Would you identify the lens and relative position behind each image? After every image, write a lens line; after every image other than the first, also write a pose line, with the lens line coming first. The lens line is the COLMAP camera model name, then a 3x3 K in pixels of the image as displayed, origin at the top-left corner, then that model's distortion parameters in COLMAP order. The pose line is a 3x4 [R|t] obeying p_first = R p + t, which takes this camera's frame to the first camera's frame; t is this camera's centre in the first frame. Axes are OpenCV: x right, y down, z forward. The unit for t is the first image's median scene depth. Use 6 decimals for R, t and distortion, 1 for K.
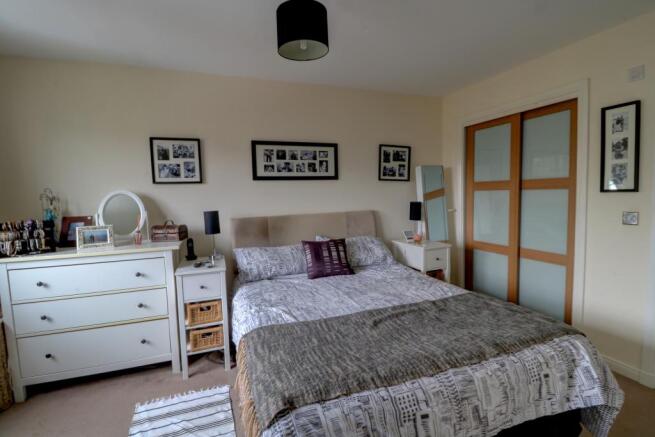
lens RADIAL K [[302.5, 0, 324.4], [0, 302.5, 218.7], [0, 0, 1]] dist [-0.018774, -0.001730]
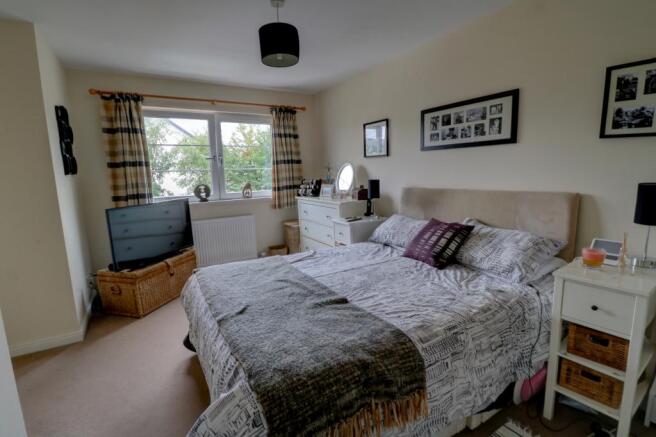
lens RADIAL K [[303.0, 0, 324.3], [0, 303.0, 218.3], [0, 0, 1]] dist [-0.018774, -0.001730]
pose [[0.193665, 0.174683, -0.965391, 0.680710], [-0.052325, 0.984459, 0.167637, -0.055981], [0.979671, 0.018049, 0.199796, 0.467888]]
